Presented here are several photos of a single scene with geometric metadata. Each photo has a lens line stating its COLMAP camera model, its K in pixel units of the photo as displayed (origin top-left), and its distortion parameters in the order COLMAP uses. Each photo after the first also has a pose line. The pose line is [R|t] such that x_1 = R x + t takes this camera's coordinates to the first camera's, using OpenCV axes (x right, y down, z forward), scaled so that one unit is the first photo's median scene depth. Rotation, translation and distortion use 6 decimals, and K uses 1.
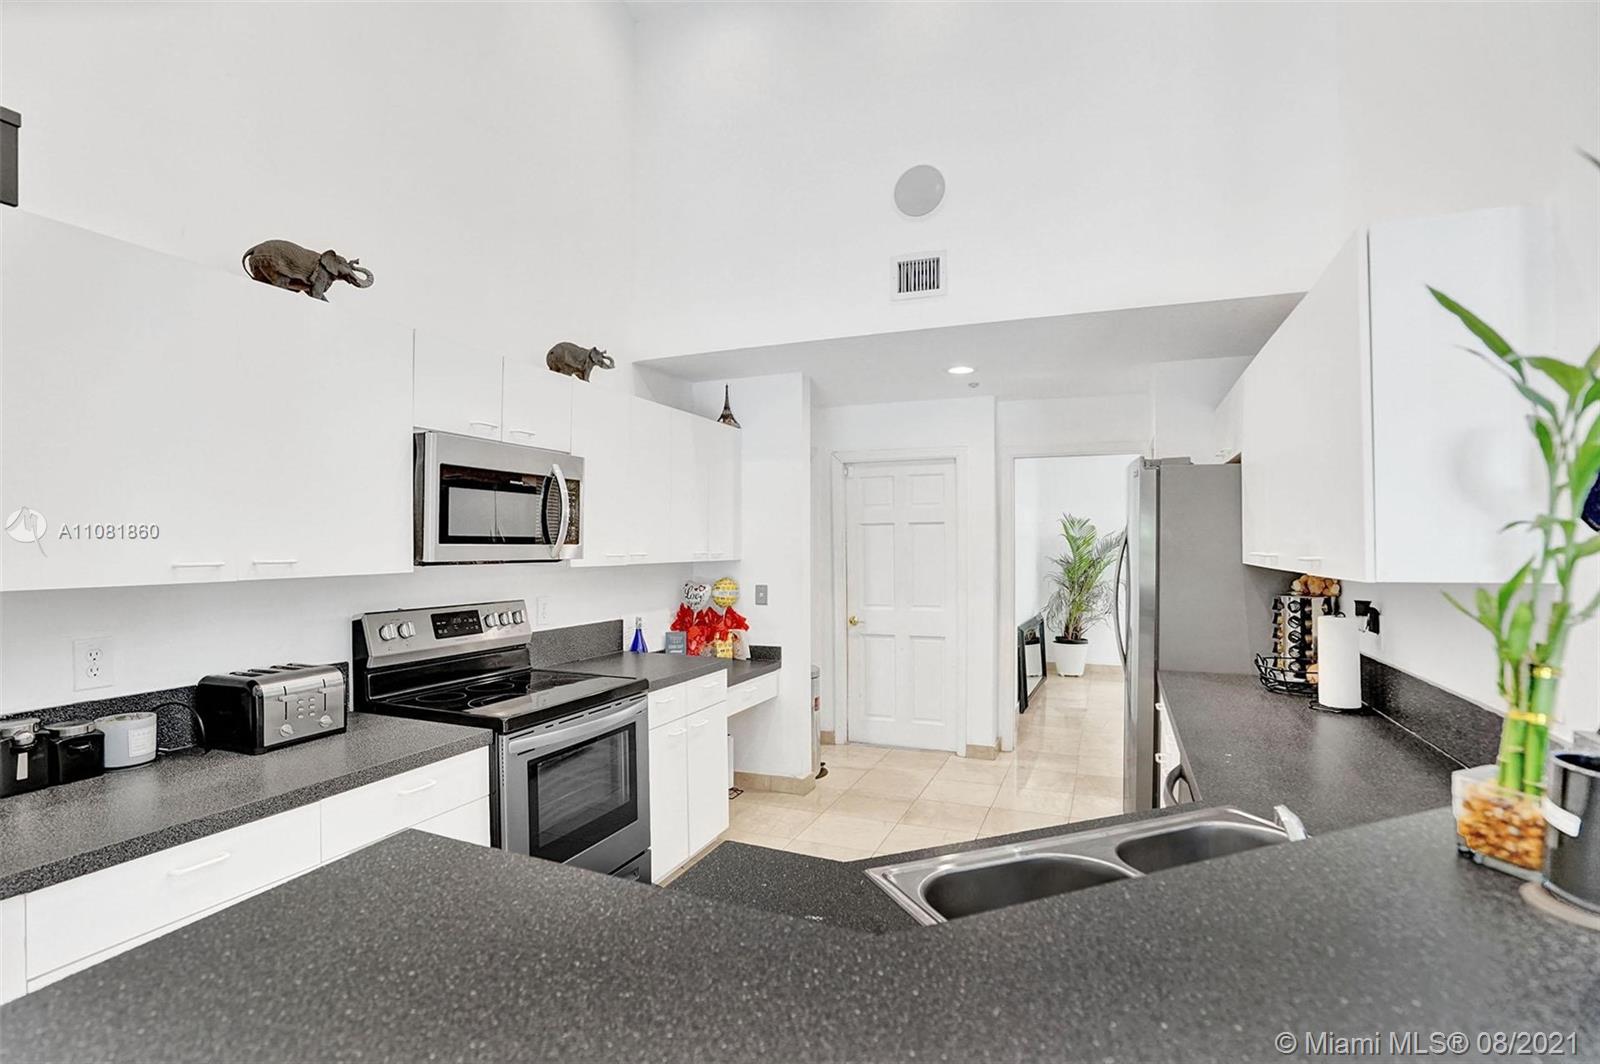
lens RADIAL K [[771.1, 0, 776.2], [0, 771.1, 536.8], [0, 0, 1]] dist [-0.046954, 0.005716]
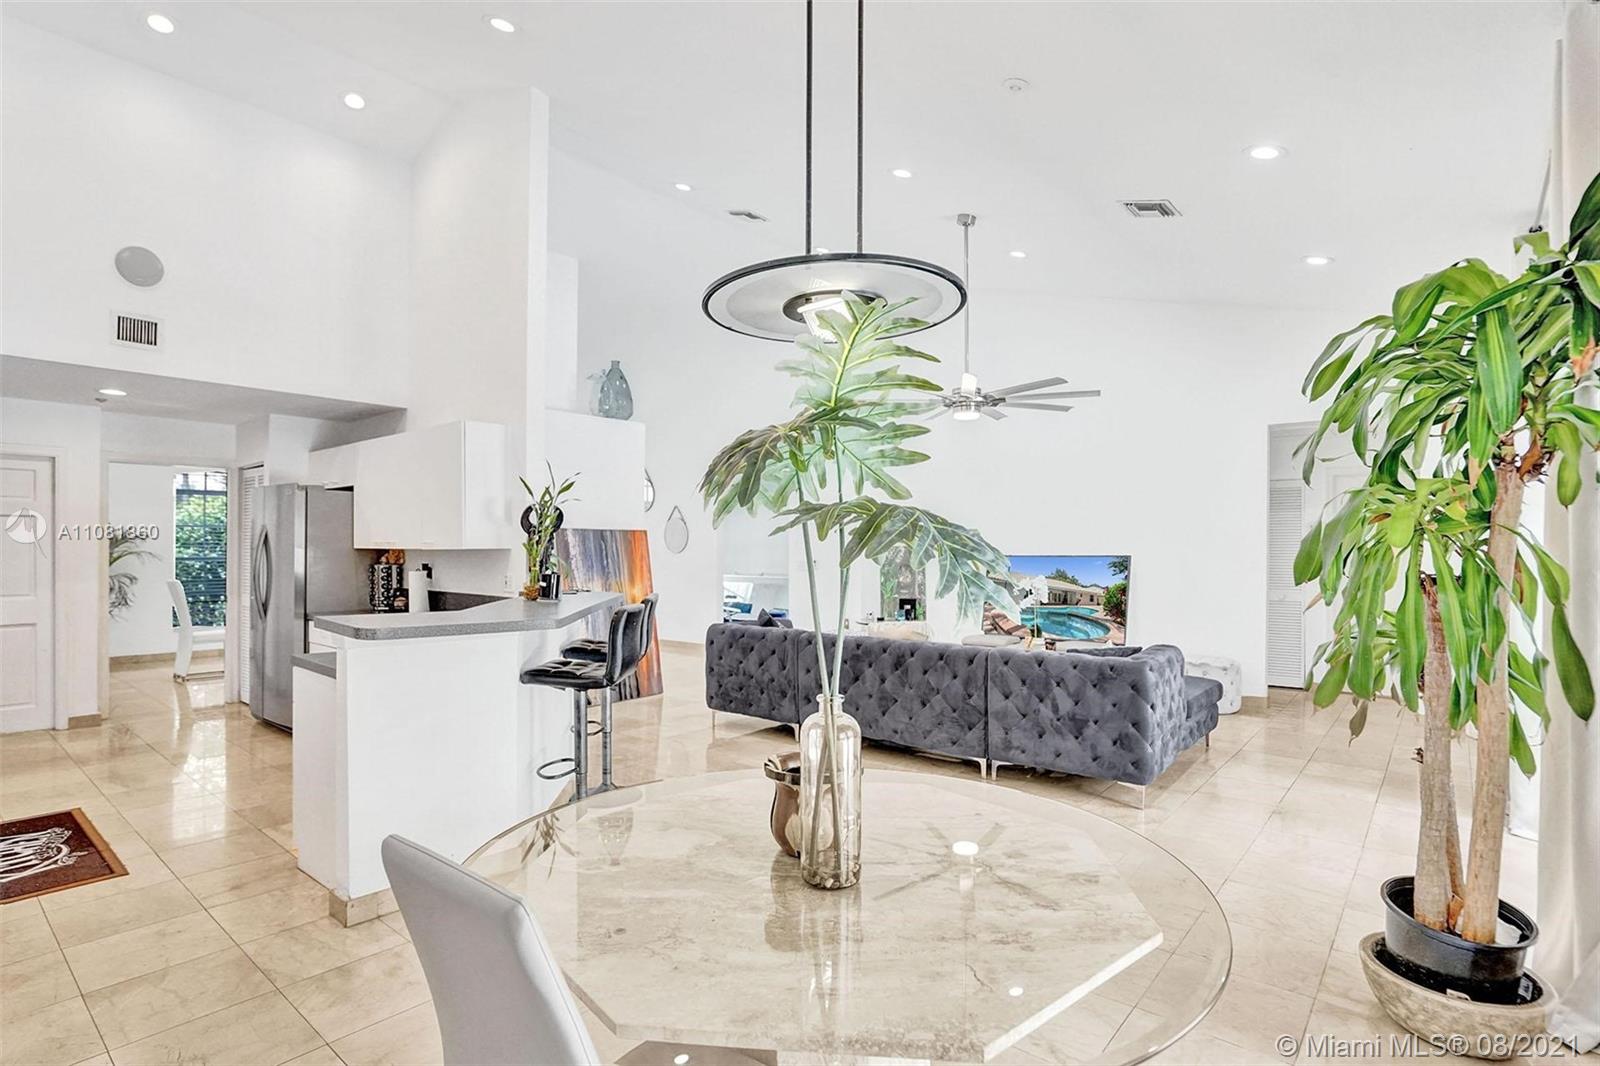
lens RADIAL K [[824.3, 0, 807.1], [0, 824.3, 542.2], [0, 0, 1]] dist [-0.031277, 0.008916]
pose [[0.311218, 0.009957, 0.950286, -0.756048], [-0.013646, 0.999889, -0.006008, 0.015887], [-0.950241, -0.011097, 0.311319, -0.525607]]
